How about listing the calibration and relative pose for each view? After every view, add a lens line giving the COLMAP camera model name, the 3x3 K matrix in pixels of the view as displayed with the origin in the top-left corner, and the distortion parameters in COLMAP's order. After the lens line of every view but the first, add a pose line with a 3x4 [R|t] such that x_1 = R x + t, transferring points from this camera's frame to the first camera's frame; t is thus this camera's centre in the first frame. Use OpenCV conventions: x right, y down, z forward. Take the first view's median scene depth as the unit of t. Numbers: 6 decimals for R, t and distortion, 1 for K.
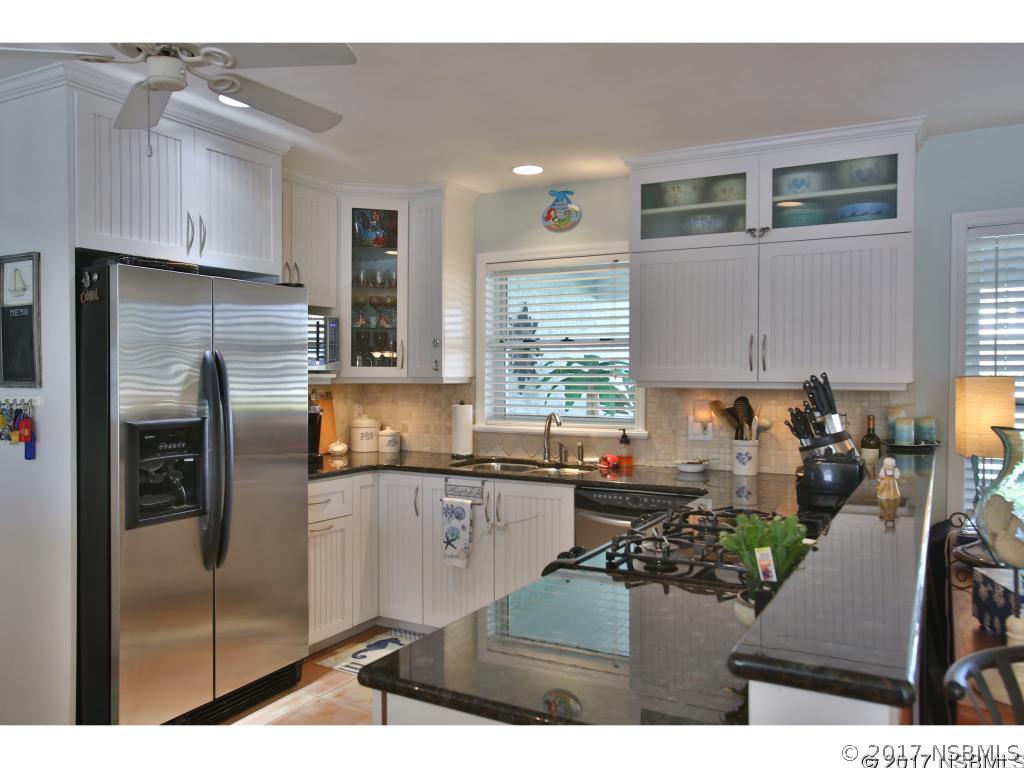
lens RADIAL K [[786.8, 0, 512.0], [0, 786.8, 384.0], [0, 0, 1]] dist [-0.003115, 0.003585]
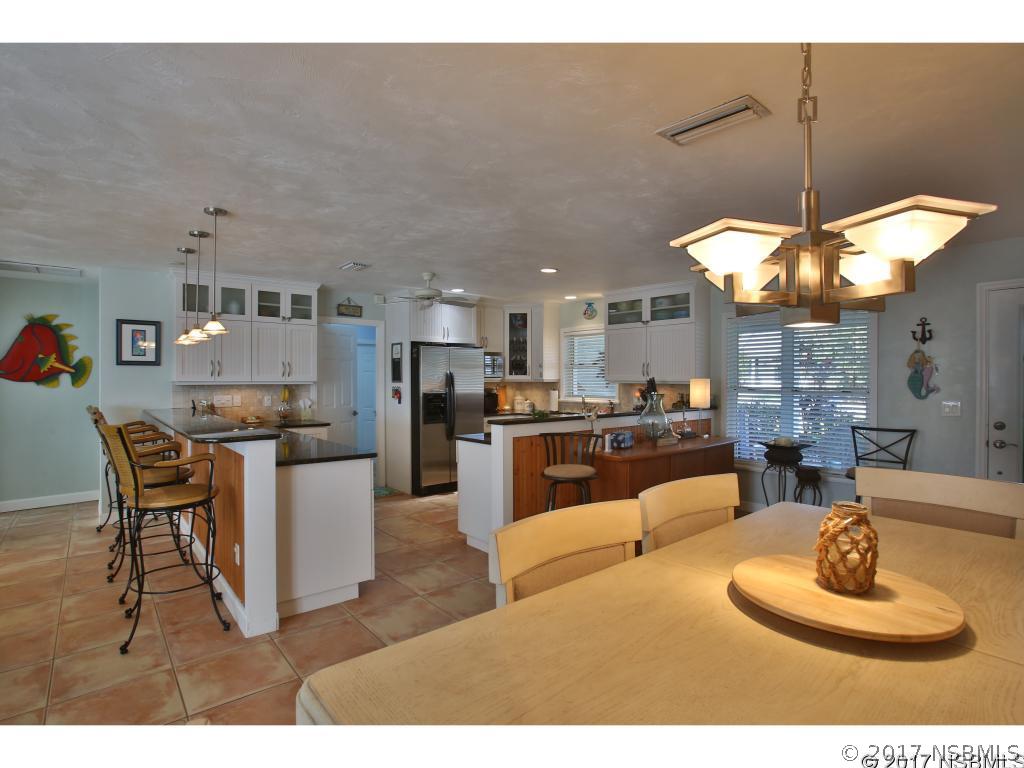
lens RADIAL K [[542.8, 0, 512.0], [0, 542.8, 384.0], [0, 0, 1]] dist [-0.027739, 0.001108]
pose [[0.934446, 0.001229, -0.356103, 0.483032], [-0.001688, 0.999998, -0.000977, 0.009197], [0.356101, 0.001514, 0.934446, -0.726052]]
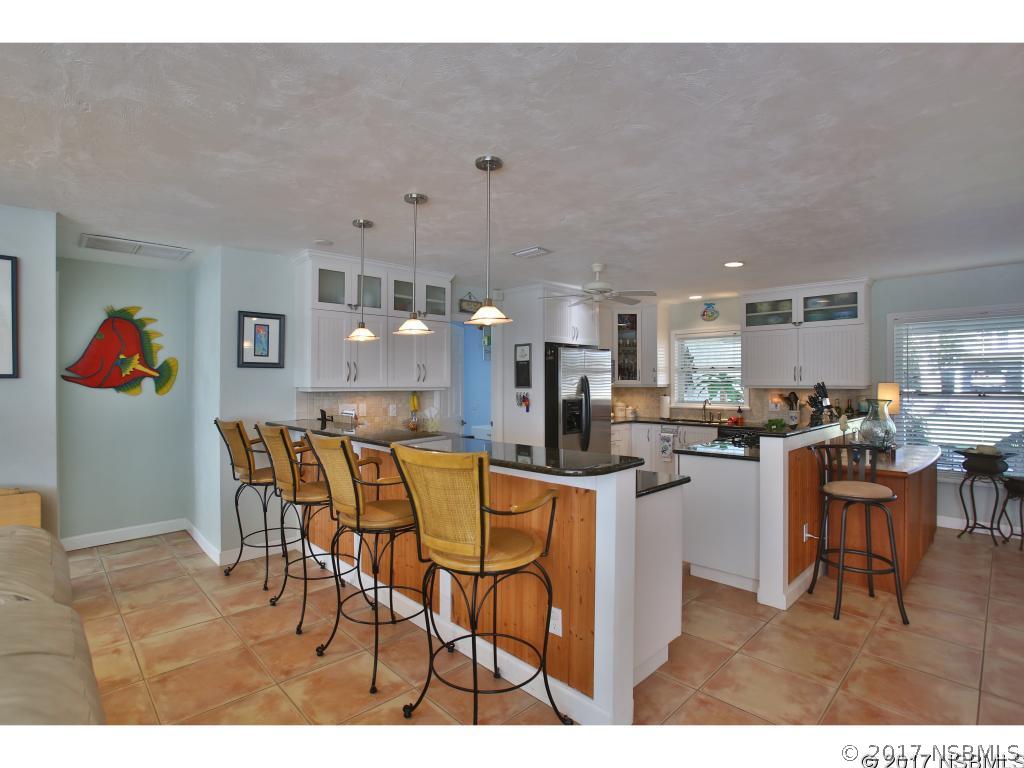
lens RADIAL K [[524.4, 0, 512.0], [0, 524.4, 384.0], [0, 0, 1]] dist [-0.048316, 0.000315]
pose [[0.962931, -0.003978, -0.269717, -0.094363], [0.001066, 0.999940, -0.010945, 0.007914], [0.269745, 0.010252, 0.962877, -0.689318]]
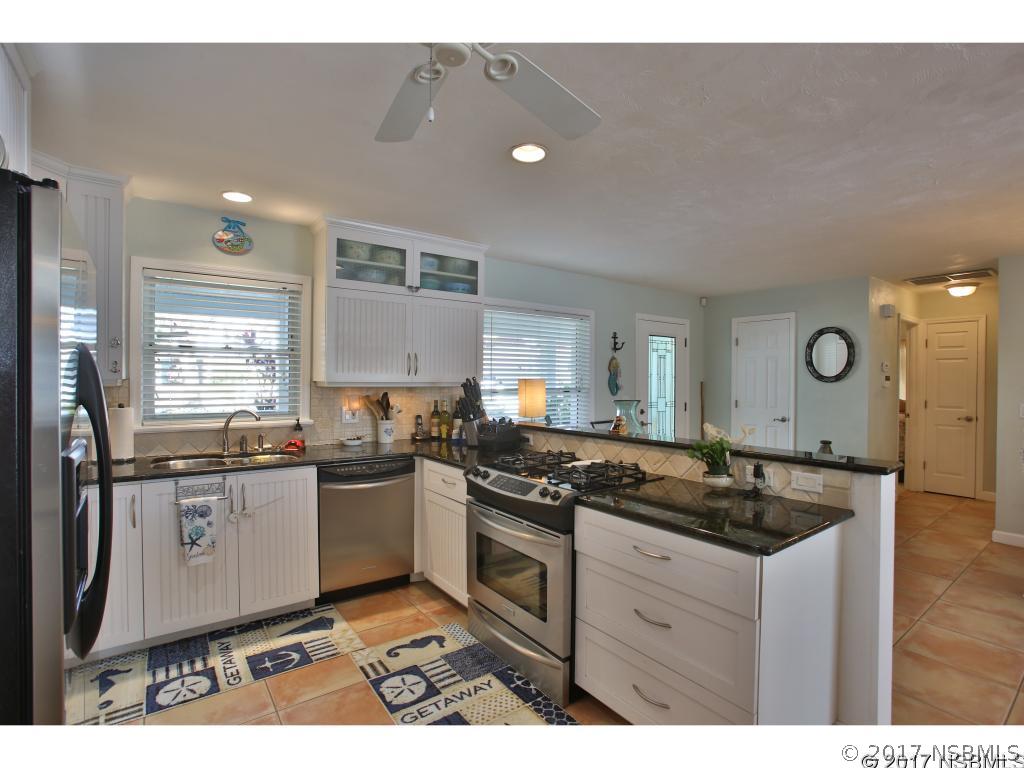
lens RADIAL K [[498.6, 0, 512.0], [0, 498.6, 384.0], [0, 0, 1]] dist [-0.041652, 0.014083]
pose [[0.424426, -0.011028, 0.905395, -0.469805], [0.005034, 0.999939, 0.009820, -0.007711], [-0.905449, 0.000390, 0.424456, 0.351766]]
